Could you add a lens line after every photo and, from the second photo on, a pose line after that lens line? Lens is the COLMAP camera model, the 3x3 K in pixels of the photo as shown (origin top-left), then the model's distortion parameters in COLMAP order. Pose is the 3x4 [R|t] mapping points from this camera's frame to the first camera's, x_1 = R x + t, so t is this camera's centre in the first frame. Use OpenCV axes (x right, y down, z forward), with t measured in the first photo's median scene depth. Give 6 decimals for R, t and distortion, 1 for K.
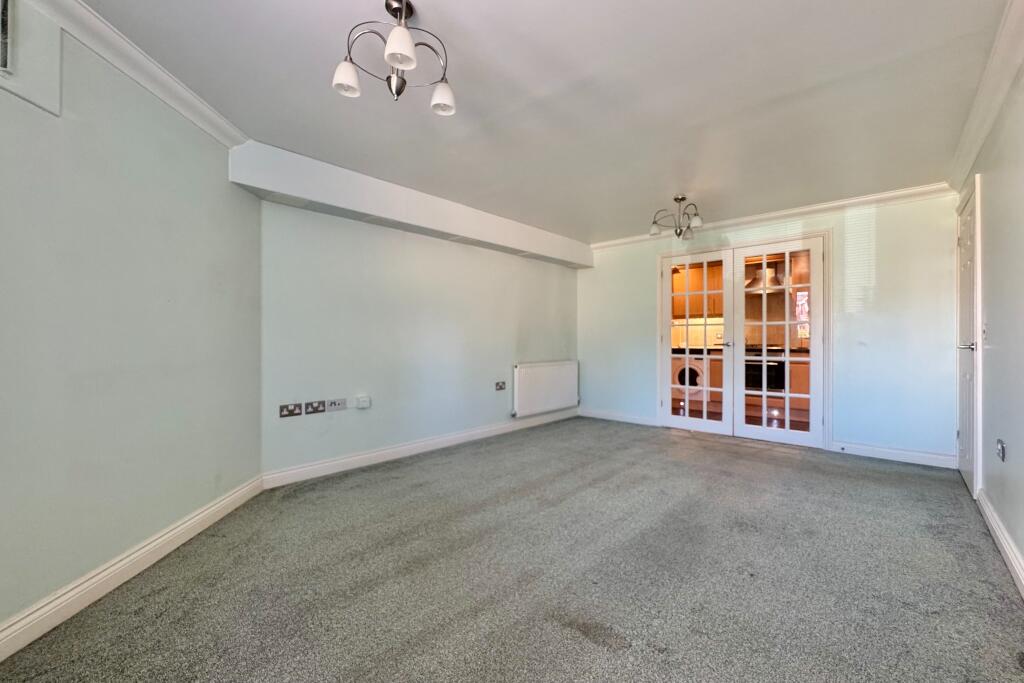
lens RADIAL K [[417.1, 0, 512.0], [0, 417.1, 341.5], [0, 0, 1]] dist [-0.000566, -0.000036]
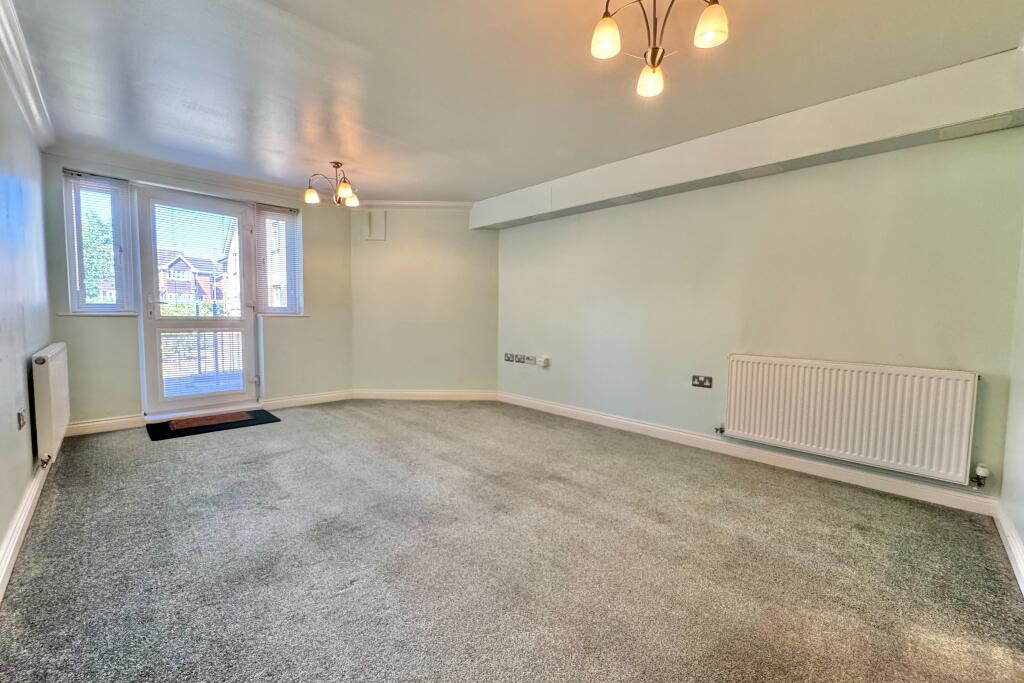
lens RADIAL K [[409.2, 0, 512.0], [0, 409.2, 341.5], [0, 0, 1]] dist [-0.000992, -0.000043]
pose [[-0.043245, 0.070466, -0.996576, 0.959885], [-0.017939, 0.997294, 0.071295, -0.007141], [0.998903, 0.020961, -0.041863, 1.002736]]
